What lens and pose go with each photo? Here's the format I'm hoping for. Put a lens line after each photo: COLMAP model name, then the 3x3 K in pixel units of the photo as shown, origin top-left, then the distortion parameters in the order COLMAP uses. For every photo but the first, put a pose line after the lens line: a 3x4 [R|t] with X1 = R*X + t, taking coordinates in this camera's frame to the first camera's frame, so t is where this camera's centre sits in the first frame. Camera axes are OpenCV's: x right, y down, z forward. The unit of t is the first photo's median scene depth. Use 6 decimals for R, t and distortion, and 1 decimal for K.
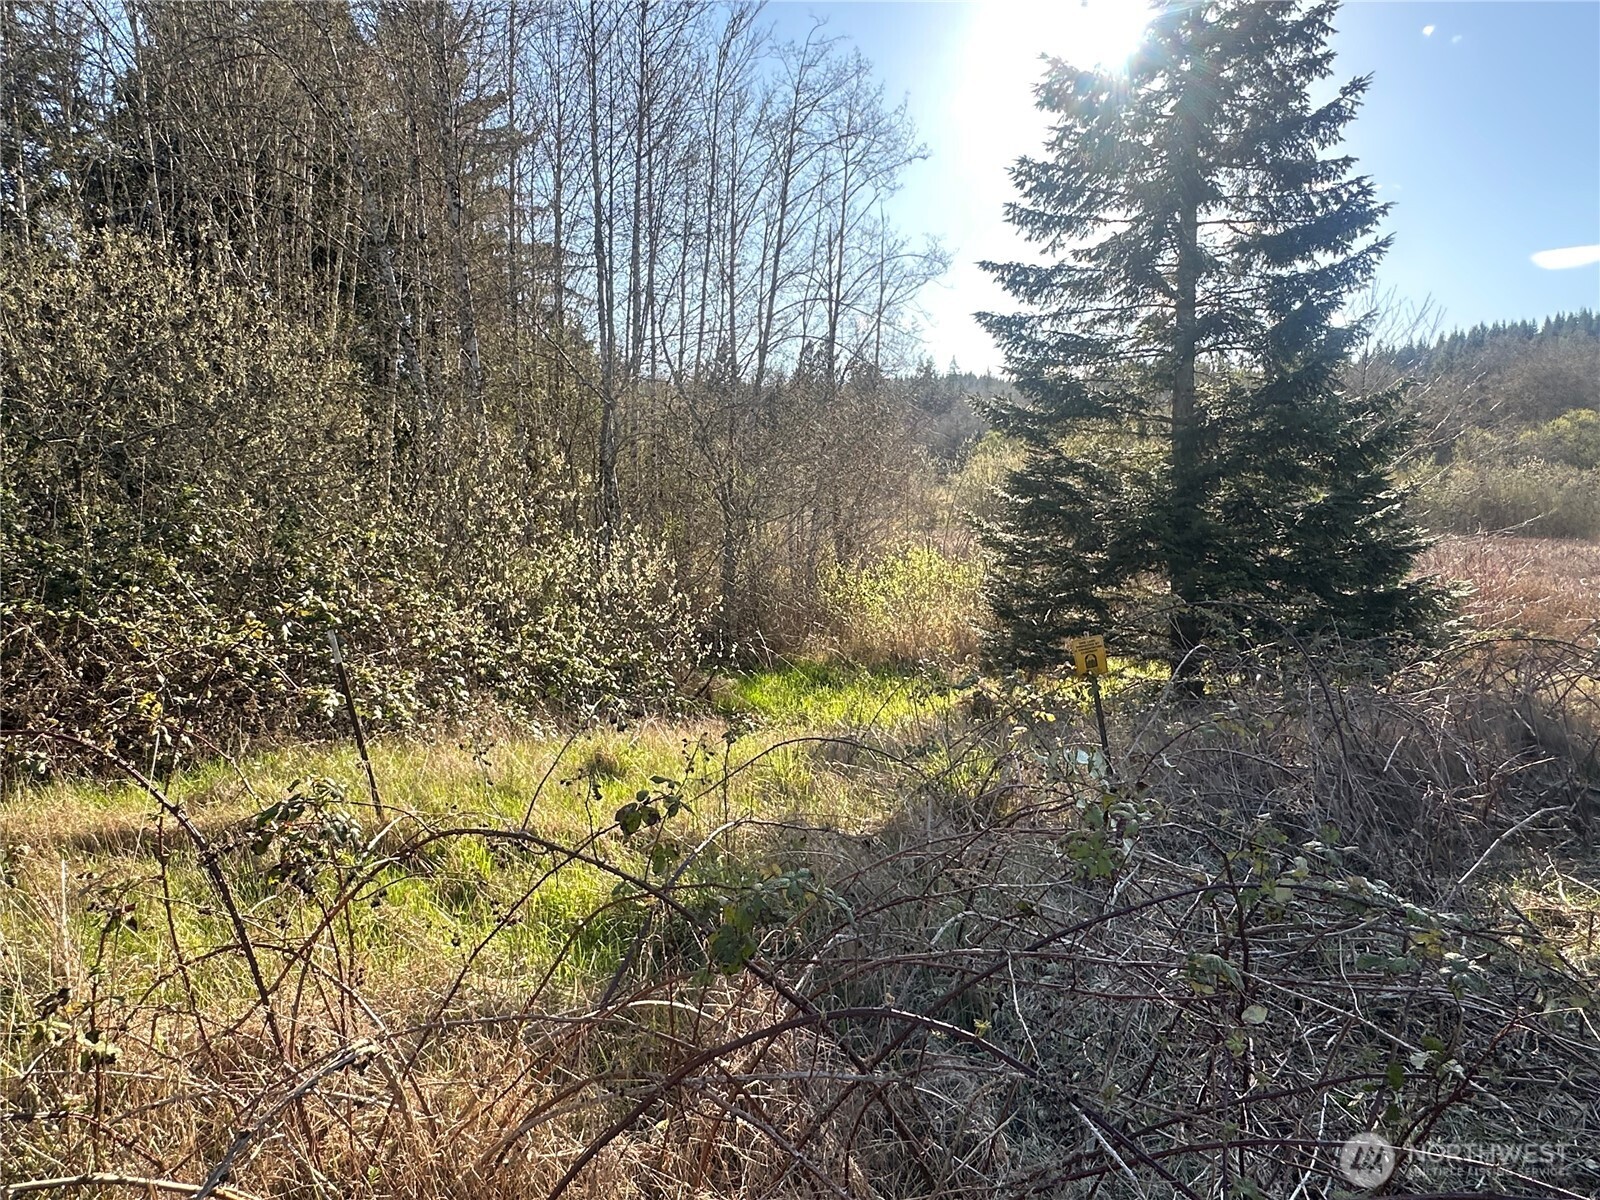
lens RADIAL K [[1034.1, 0, 800.0], [0, 1034.1, 600.0], [0, 0, 1]] dist [0.000947, 0.001817]
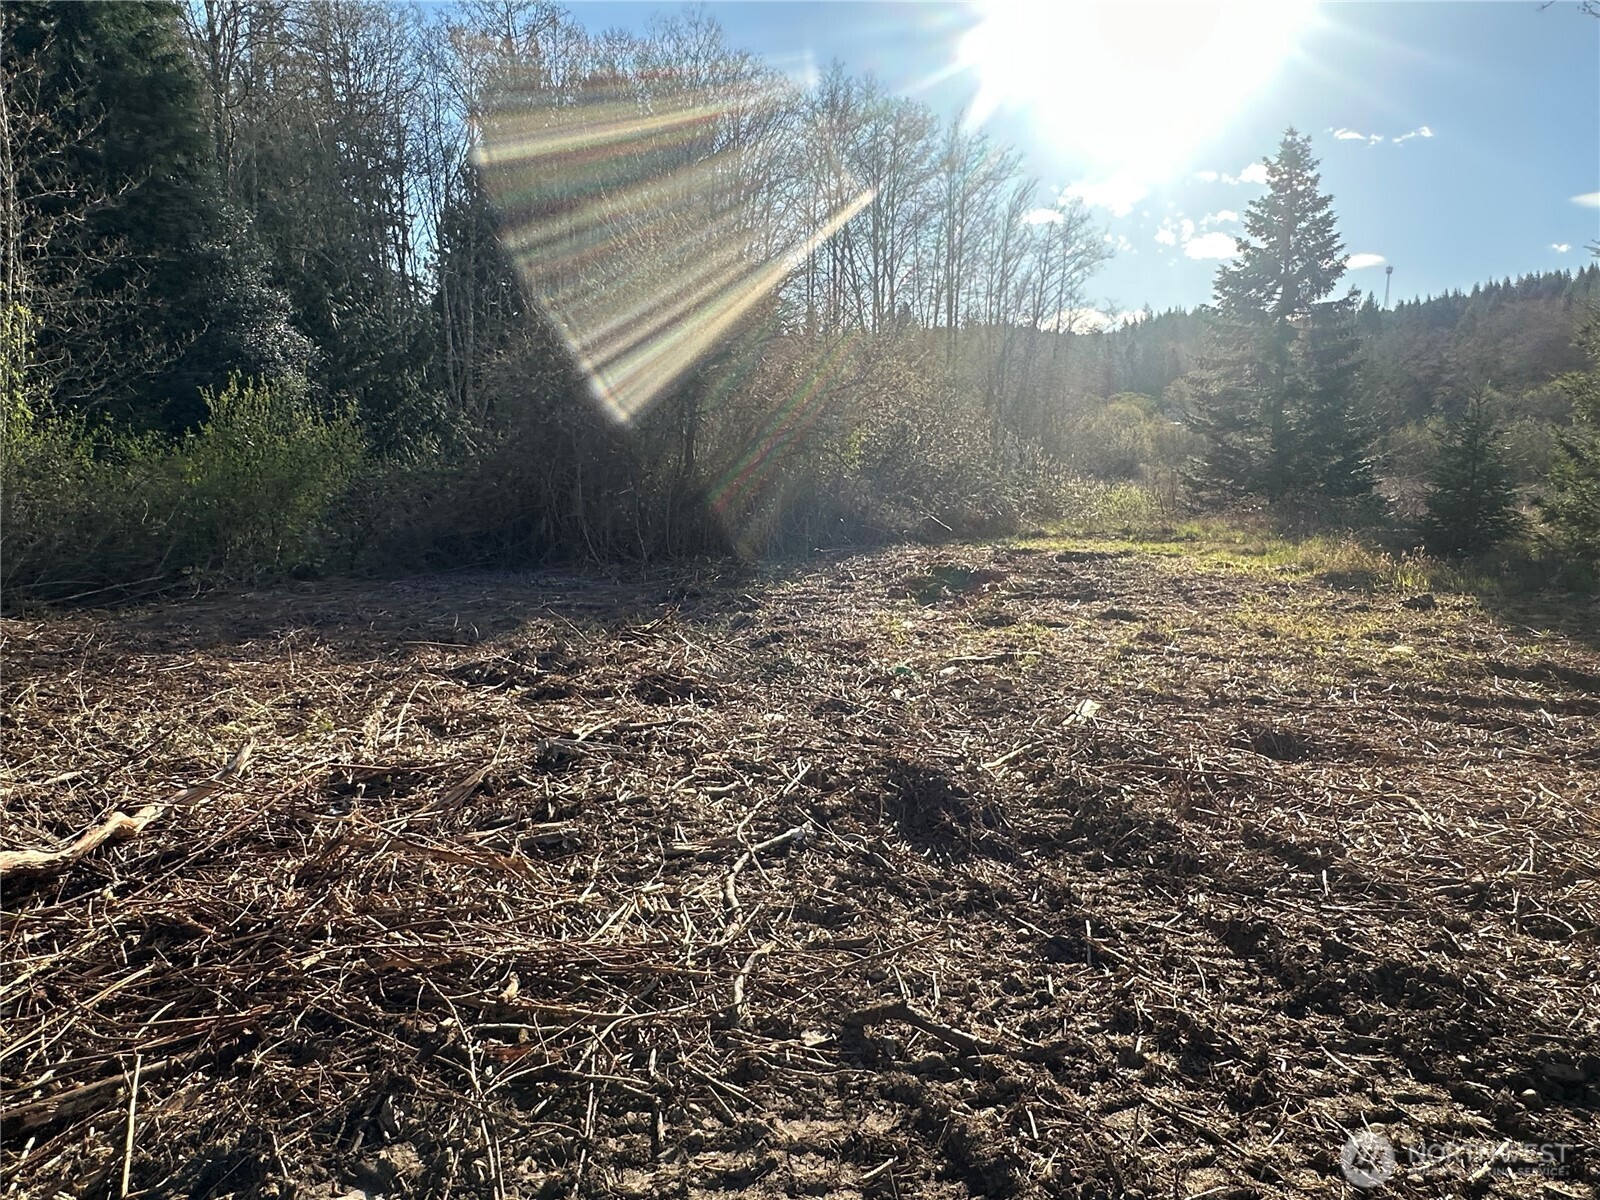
lens RADIAL K [[1034.1, 0, 800.0], [0, 1034.1, 600.0], [0, 0, 1]] dist [0.000947, 0.001817]
pose [[0.999722, 0.000596, -0.023575, -0.666768], [0.000608, 0.998698, 0.051006, 0.093810], [0.023574, -0.051006, 0.998420, -1.405325]]
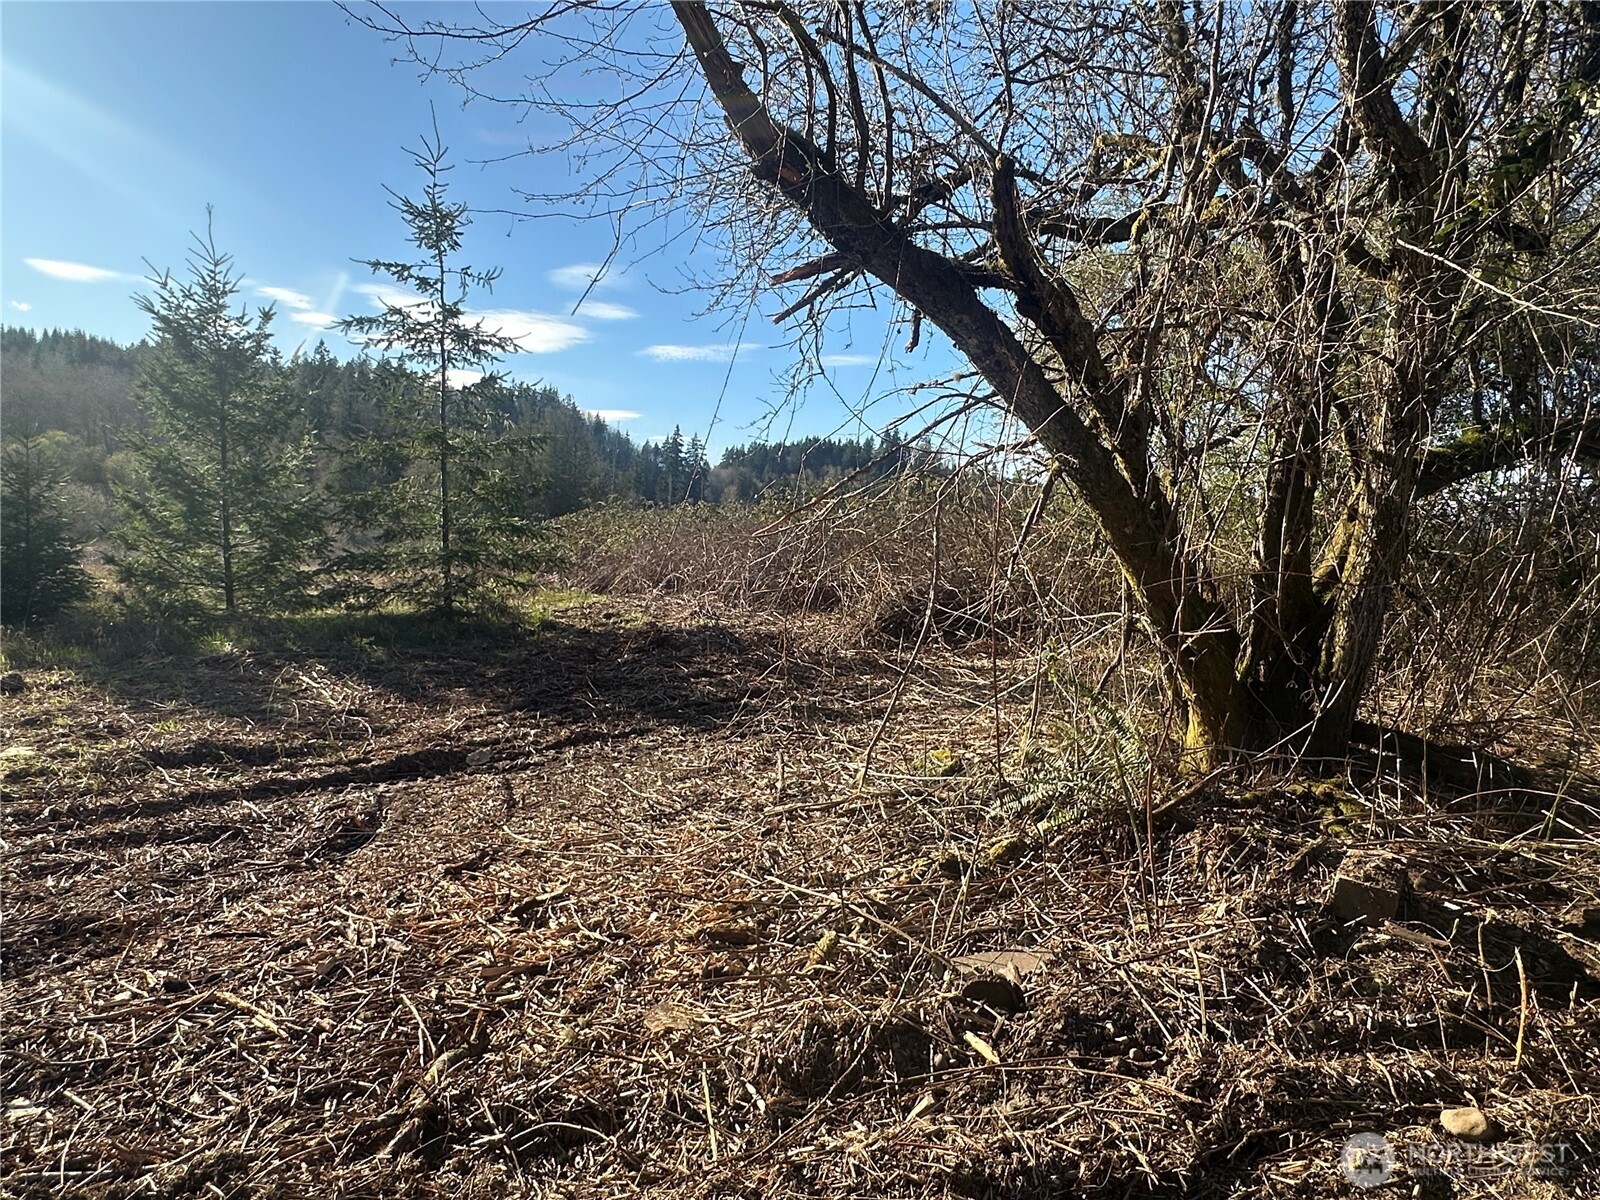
lens RADIAL K [[1034.1, 0, 800.0], [0, 1034.1, 600.0], [0, 0, 1]] dist [0.000947, 0.001817]
pose [[0.326858, -0.038417, 0.944292, -0.655504], [0.040632, 0.998821, 0.026571, 0.089288], [-0.944200, 0.029683, 0.328033, -1.316845]]
